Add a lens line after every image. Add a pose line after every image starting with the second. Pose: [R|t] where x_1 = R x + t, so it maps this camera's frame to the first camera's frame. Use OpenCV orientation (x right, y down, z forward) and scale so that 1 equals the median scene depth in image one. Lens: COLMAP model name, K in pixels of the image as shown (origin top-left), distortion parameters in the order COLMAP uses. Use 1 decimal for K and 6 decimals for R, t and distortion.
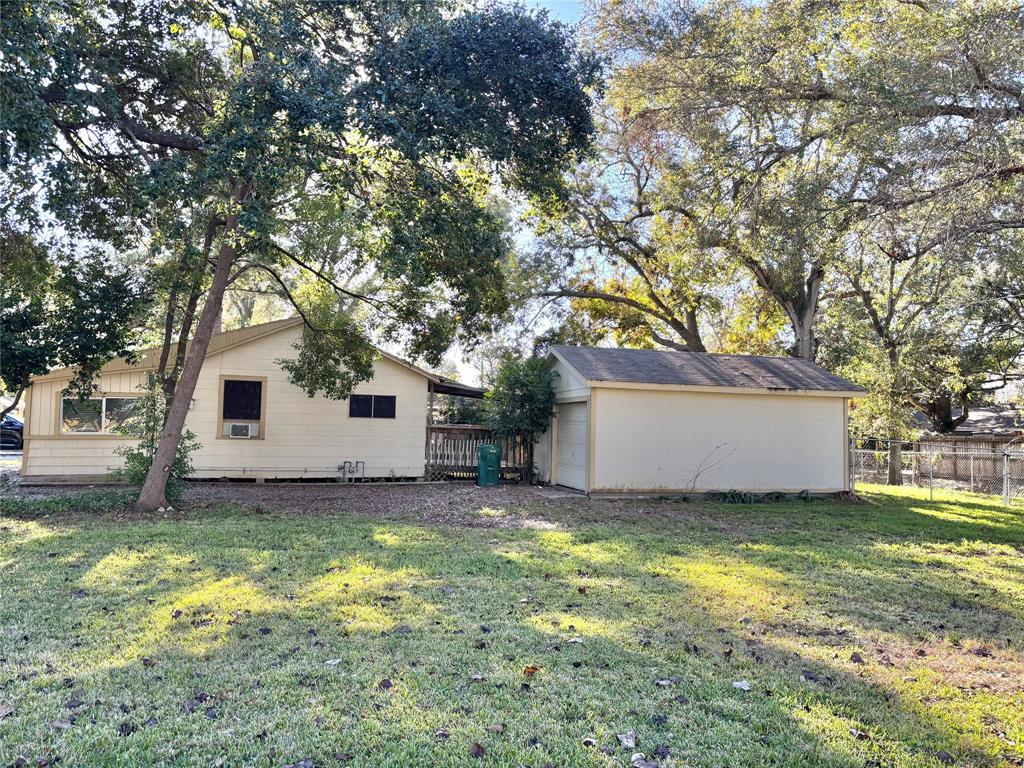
lens RADIAL K [[776.8, 0, 510.0], [0, 776.8, 376.9], [0, 0, 1]] dist [0.050037, -0.044879]
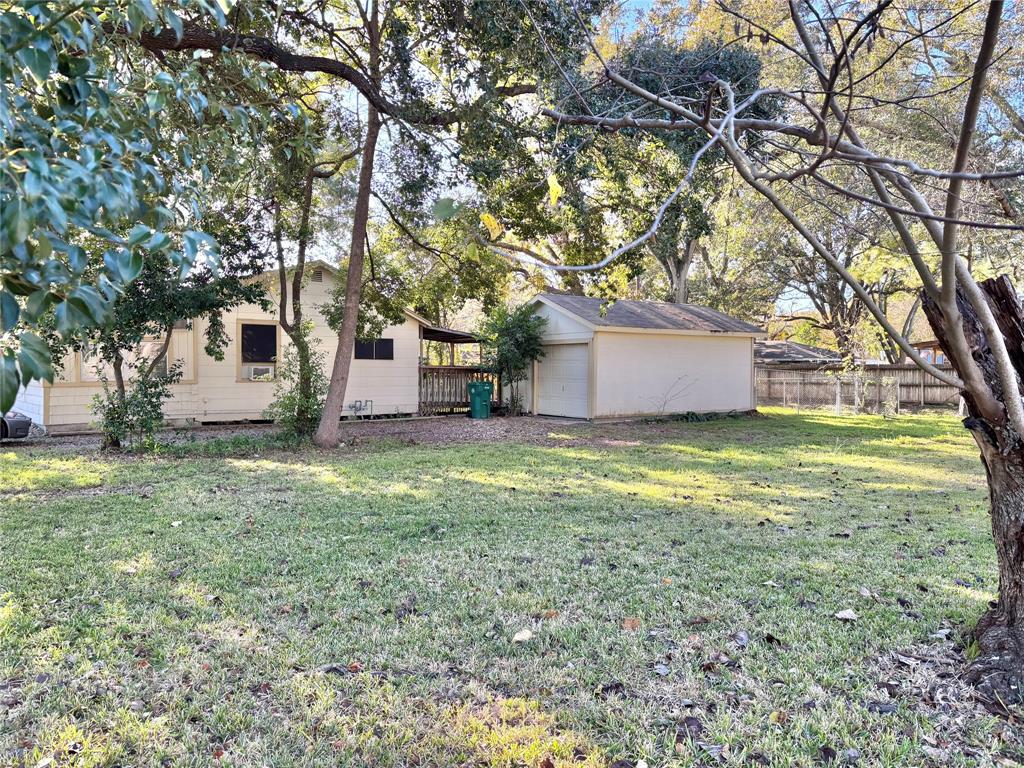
lens RADIAL K [[776.8, 0, 515.2], [0, 776.8, 388.6], [0, 0, 1]] dist [0.050037, -0.044879]
pose [[0.936053, -0.028915, 0.350669, -0.397077], [-0.005419, 0.995315, 0.096533, -0.011890], [-0.351817, -0.092260, 0.931511, -0.066094]]
